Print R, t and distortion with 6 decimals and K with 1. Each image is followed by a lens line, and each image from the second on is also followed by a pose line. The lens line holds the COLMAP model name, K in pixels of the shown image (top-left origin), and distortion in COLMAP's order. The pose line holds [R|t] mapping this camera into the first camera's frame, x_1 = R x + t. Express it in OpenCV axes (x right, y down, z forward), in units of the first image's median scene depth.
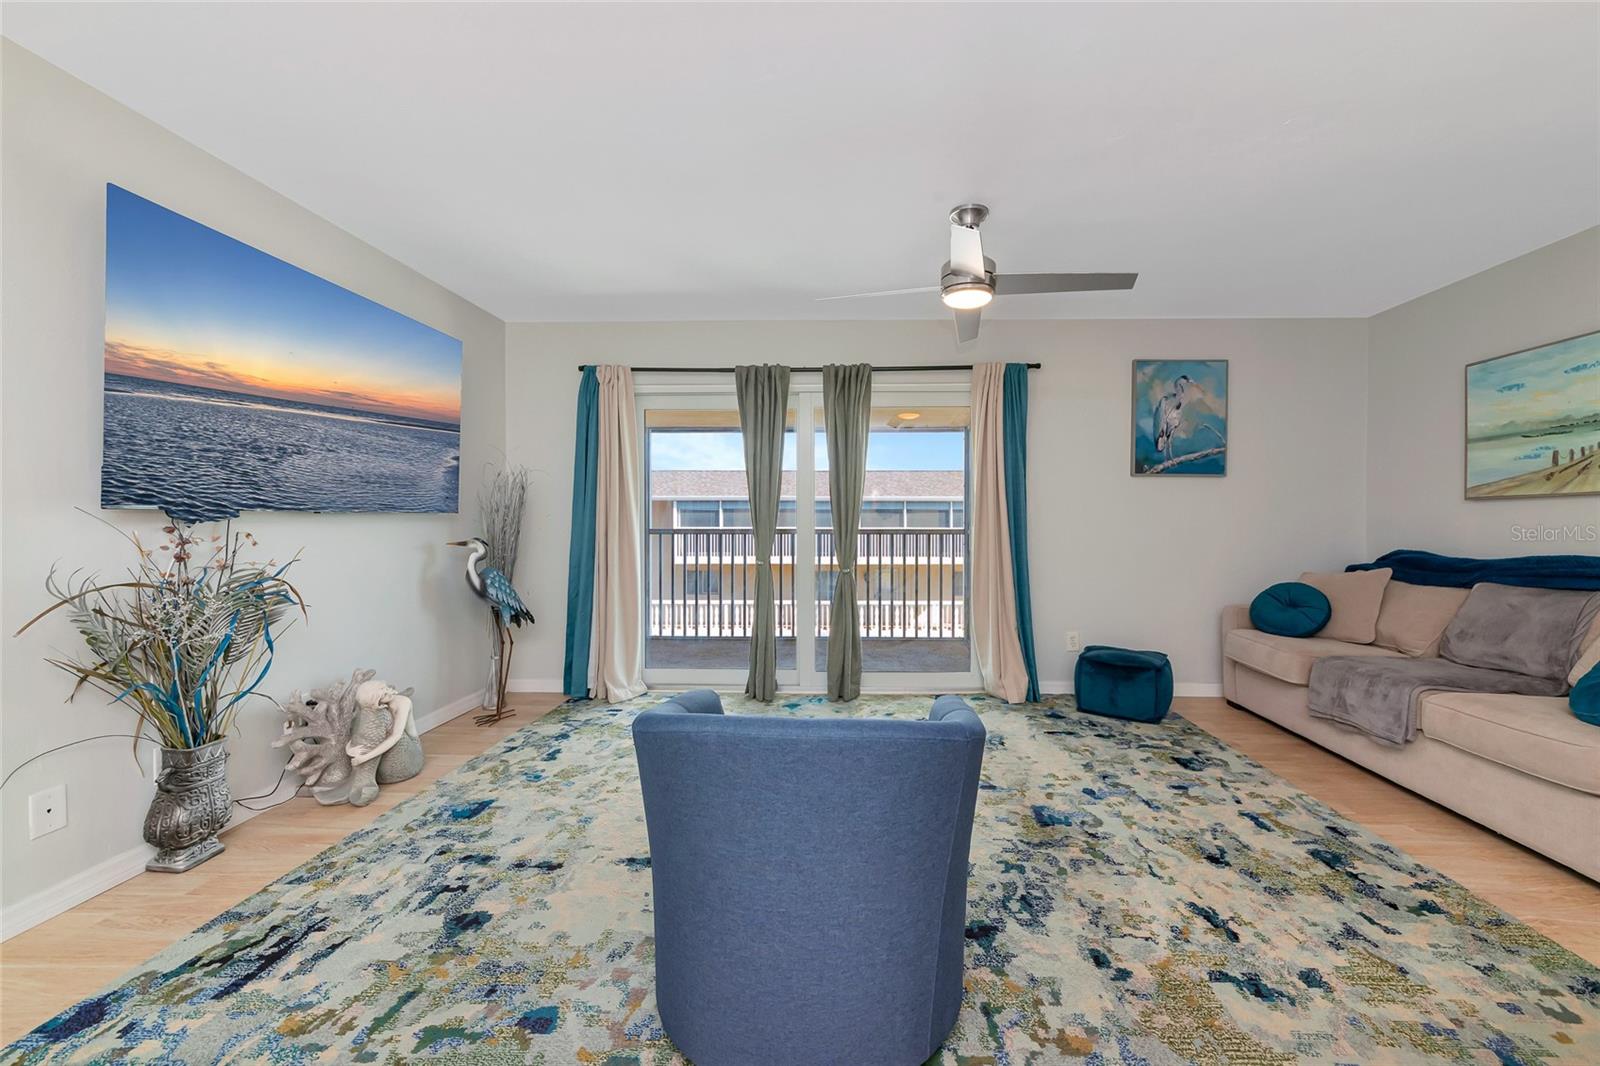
lens RADIAL K [[633.8, 0, 845.7], [0, 633.8, 532.5], [0, 0, 1]] dist [0.003395, -0.000662]
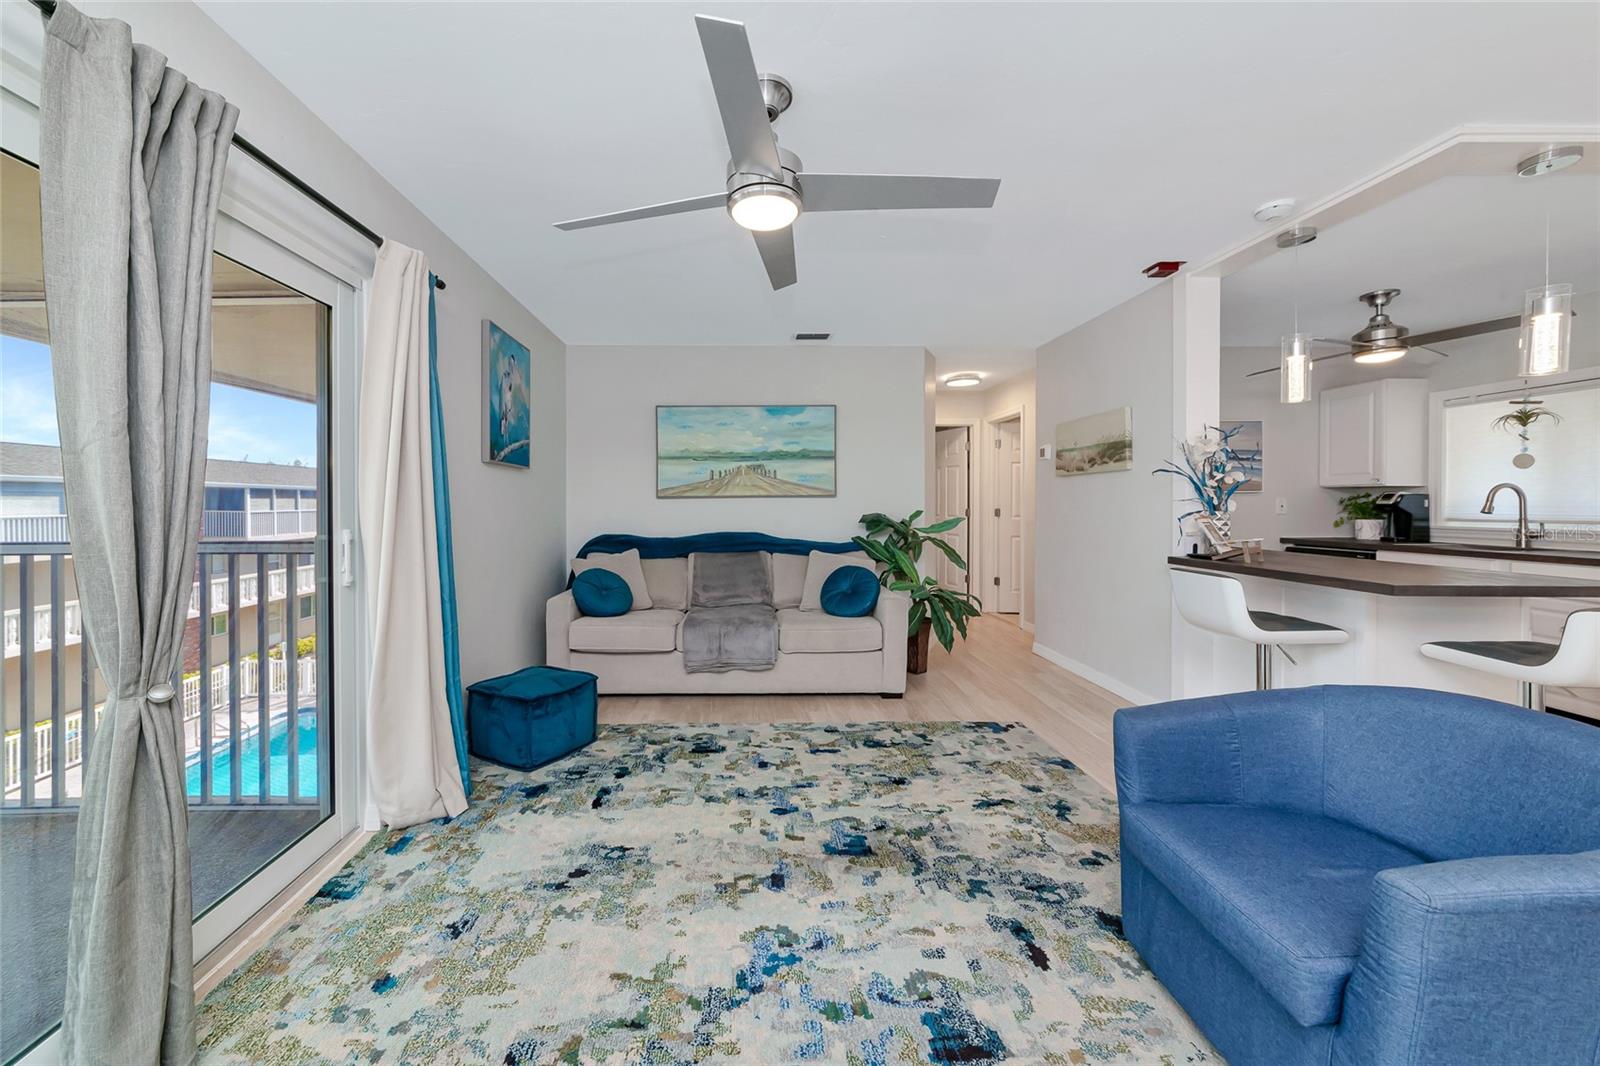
lens RADIAL K [[579.9, 0, 746.7], [0, 579.9, 505.0], [0, 0, 1]] dist [-0.000116, -0.000391]
pose [[-0.036344, -0.006233, 0.999320, -0.362121], [0.020156, 0.999773, 0.006969, -0.039314], [-0.999136, 0.020396, -0.036210, 0.829218]]
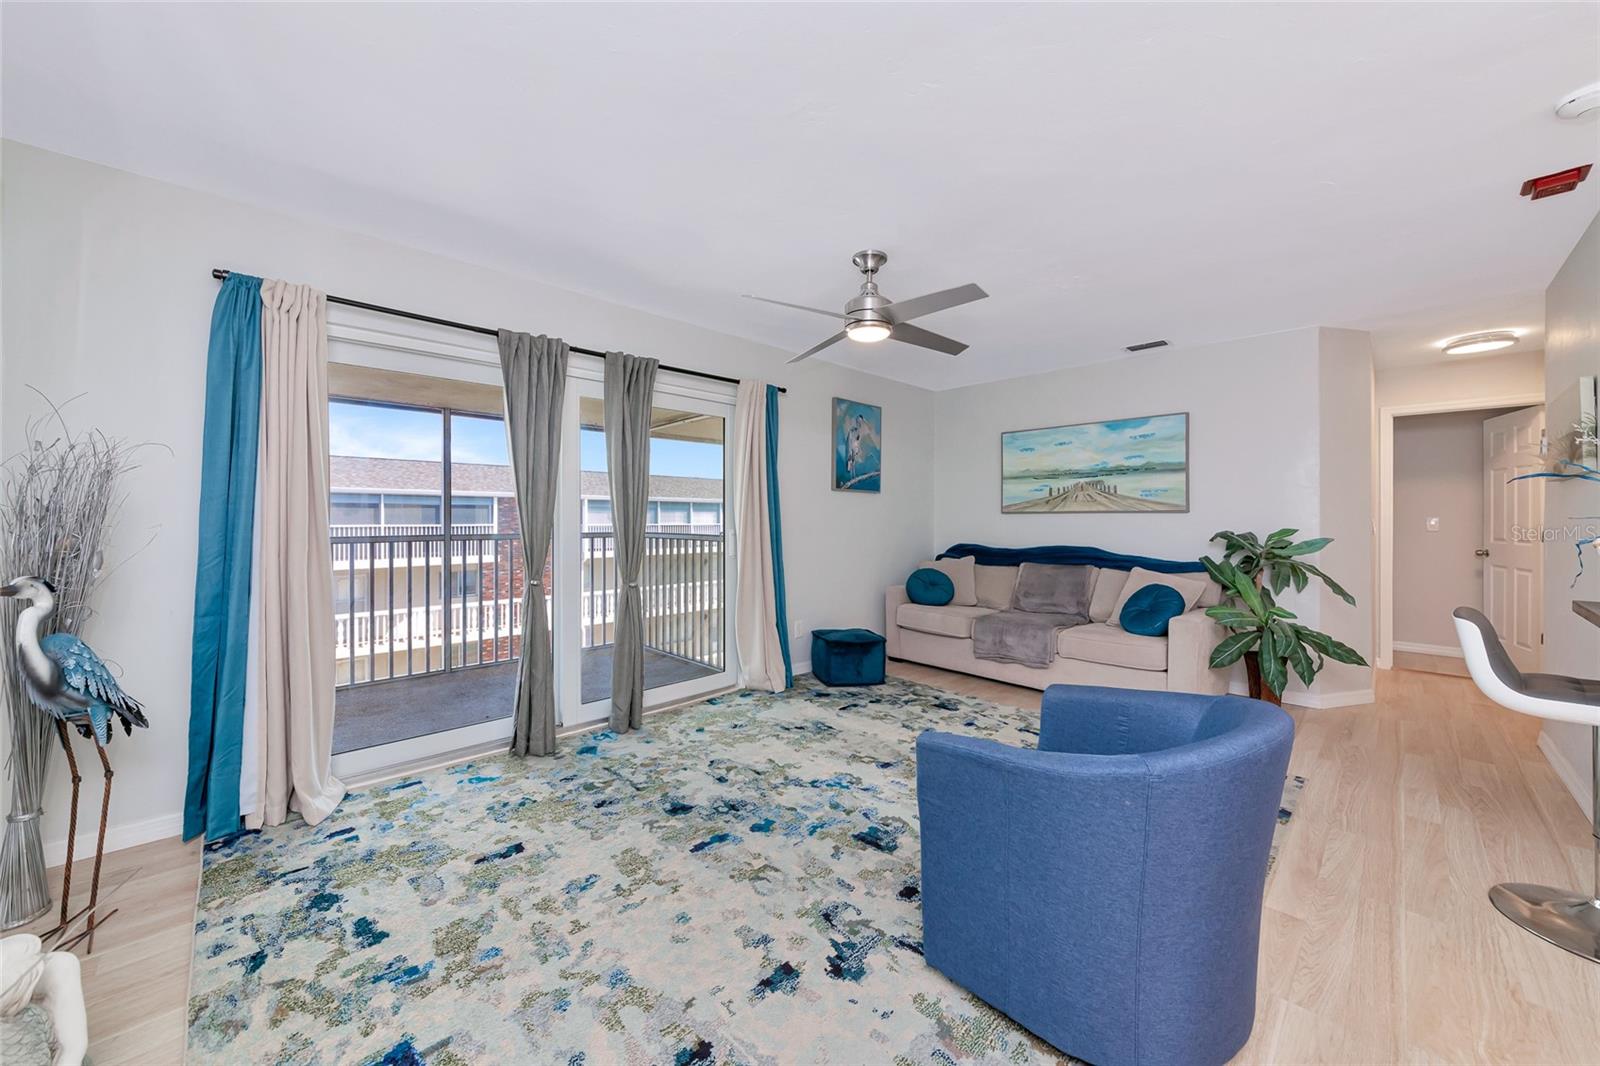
lens RADIAL K [[590.3, 0, 790.4], [0, 590.3, 523.1], [0, 0, 1]] dist [0.000770, -0.001389]
pose [[0.708202, -0.004822, 0.705994, -0.509219], [0.009088, 0.999956, -0.002286, -0.026623], [-0.705952, 0.008035, 0.708214, 0.287433]]
